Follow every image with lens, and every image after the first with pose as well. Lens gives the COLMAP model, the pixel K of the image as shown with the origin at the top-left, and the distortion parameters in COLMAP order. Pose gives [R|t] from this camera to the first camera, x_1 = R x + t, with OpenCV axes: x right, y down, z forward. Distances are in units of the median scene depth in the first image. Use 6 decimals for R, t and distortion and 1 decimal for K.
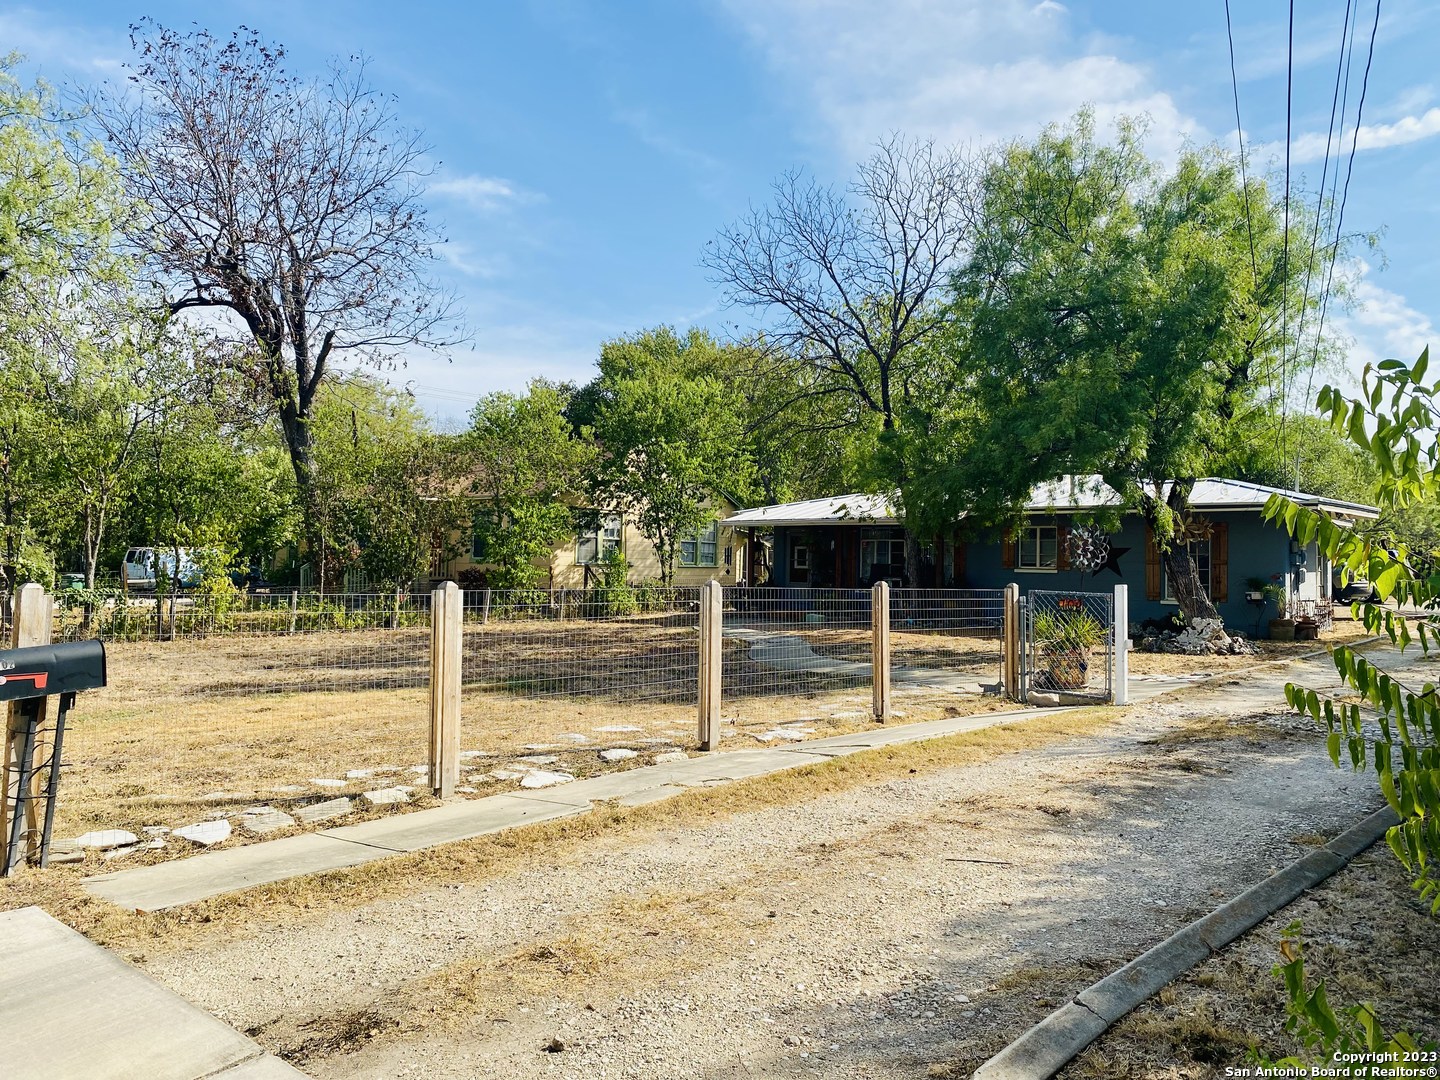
lens RADIAL K [[1090.9, 0, 714.9], [0, 1090.9, 517.3], [0, 0, 1]] dist [0.002387, 0.001833]
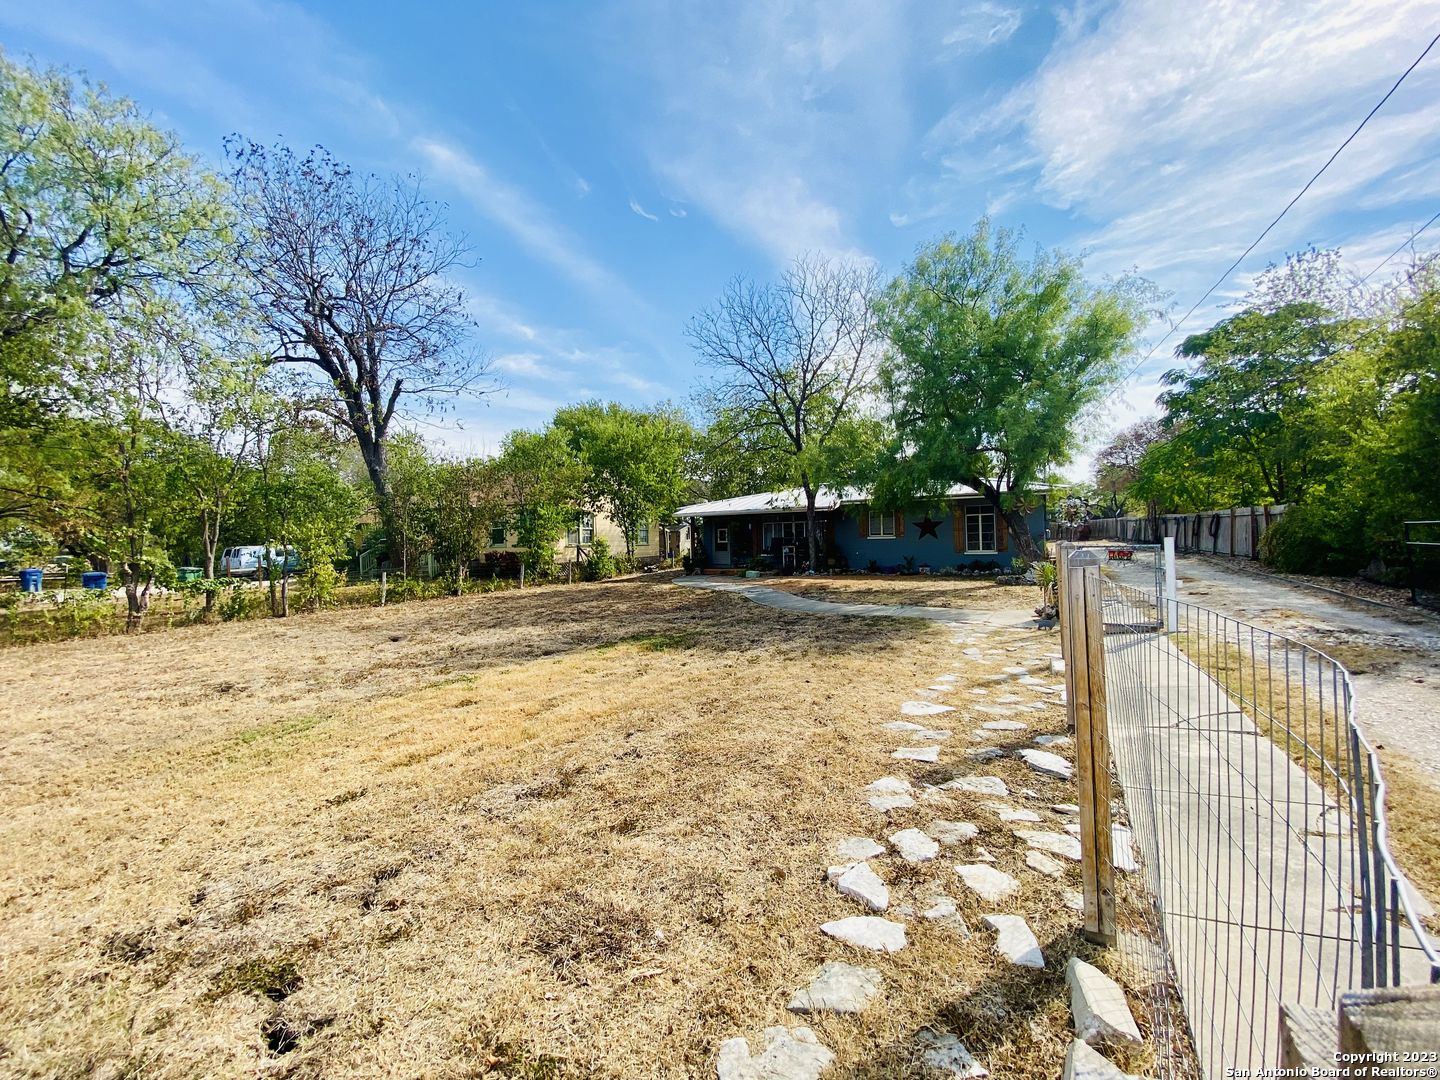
lens RADIAL K [[563.4, 0, 699.6], [0, 563.4, 538.2], [0, 0, 1]] dist [0.000457, -0.012589]
pose [[0.974779, -0.035006, 0.220412, -0.154882], [0.027617, 0.998951, 0.036514, 0.011091], [-0.221459, -0.029506, 0.974723, 0.239276]]
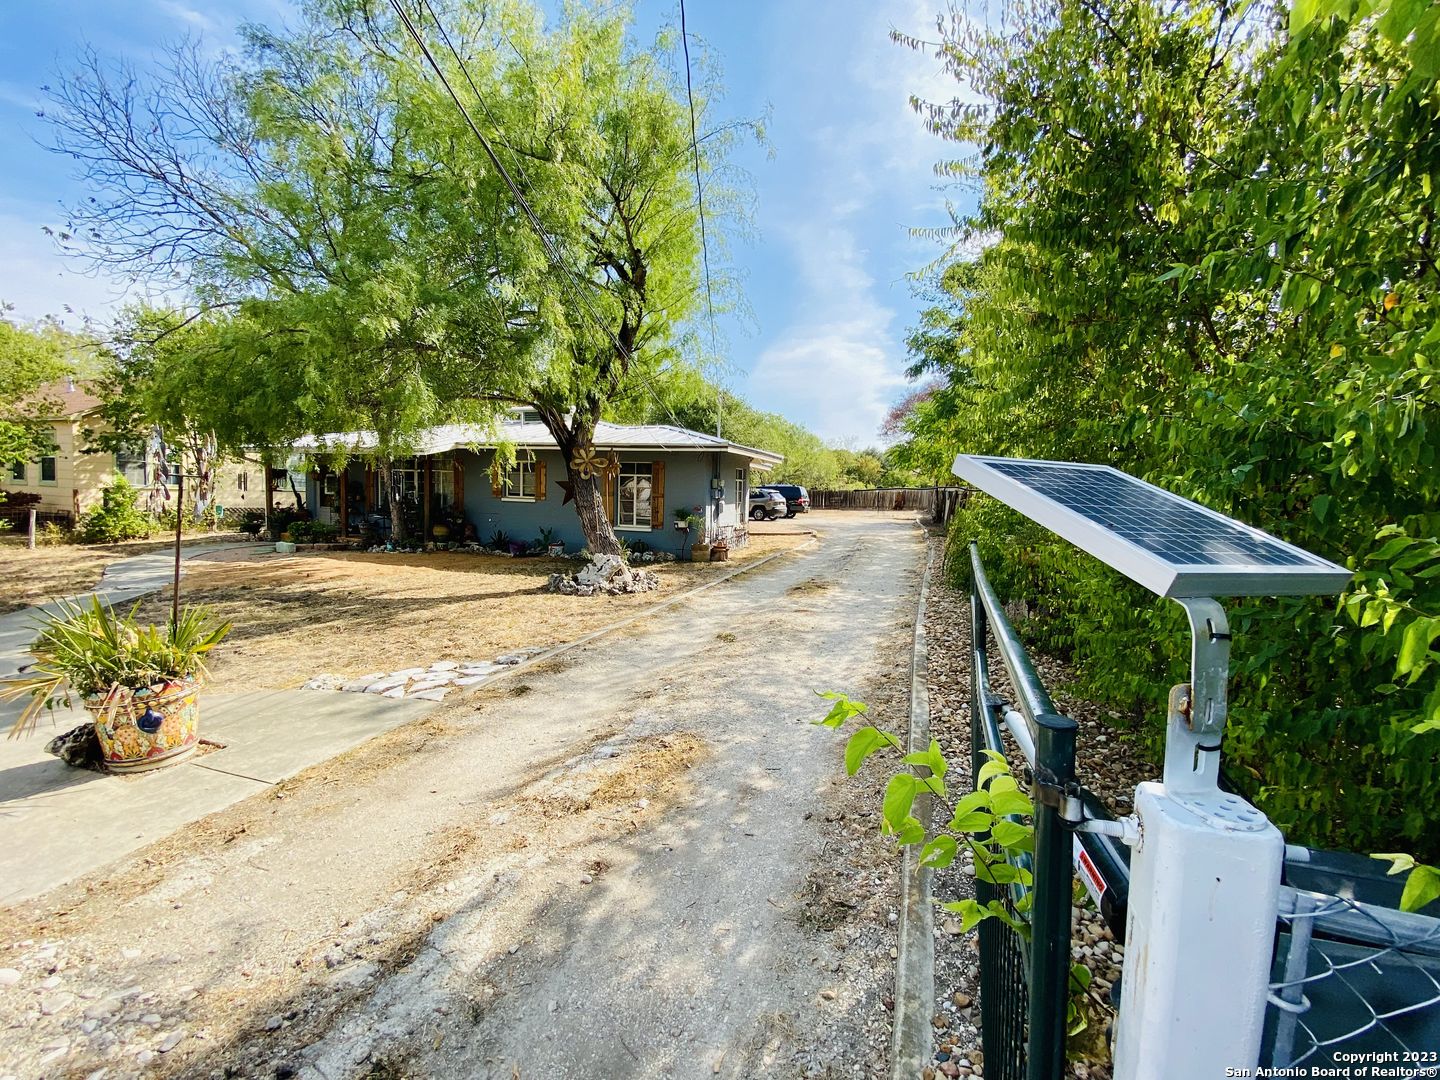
lens RADIAL K [[582.4, 0, 723.5], [0, 582.4, 523.2], [0, 0, 1]] dist [0.001376, -0.000022]
pose [[0.917062, -0.006314, 0.398695, 0.246809], [-0.033838, 0.995035, 0.093592, 0.008744], [-0.397306, -0.099321, 0.912295, 0.352426]]
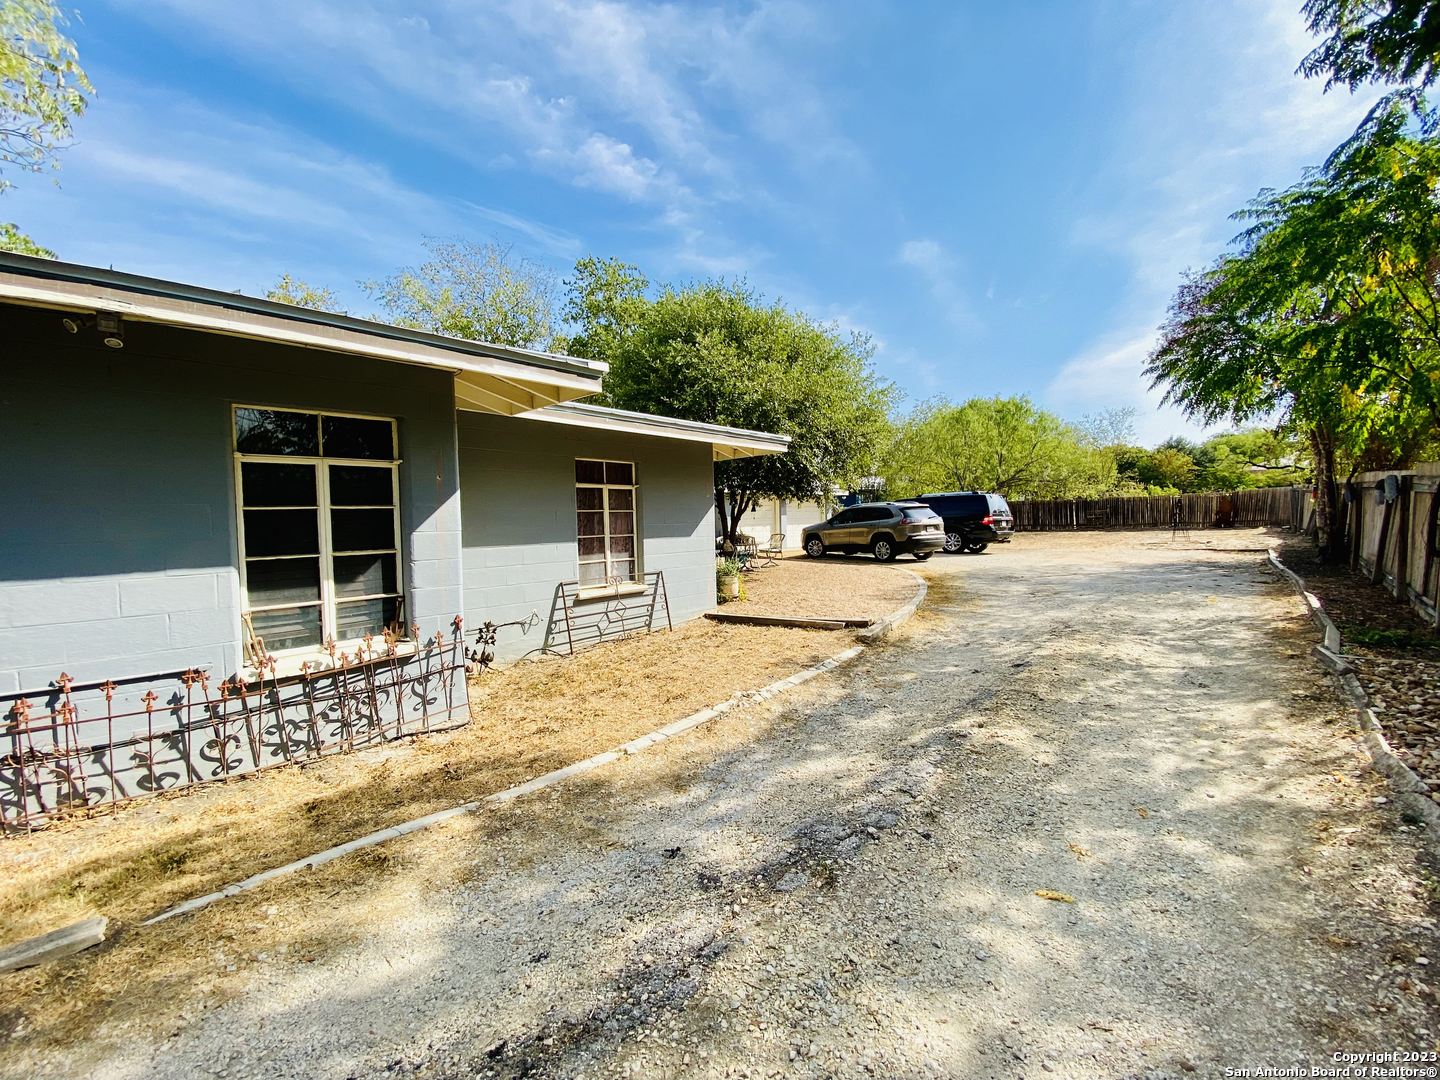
lens RADIAL K [[580.5, 0, 720.0], [0, 580.5, 540.0], [0, 0, 1]] dist [-0.001038, -0.000252]
pose [[0.999211, -0.032118, -0.023368, 0.579924], [0.033800, 0.996569, 0.075554, 0.031565], [0.020861, -0.076284, 0.996868, 0.725441]]
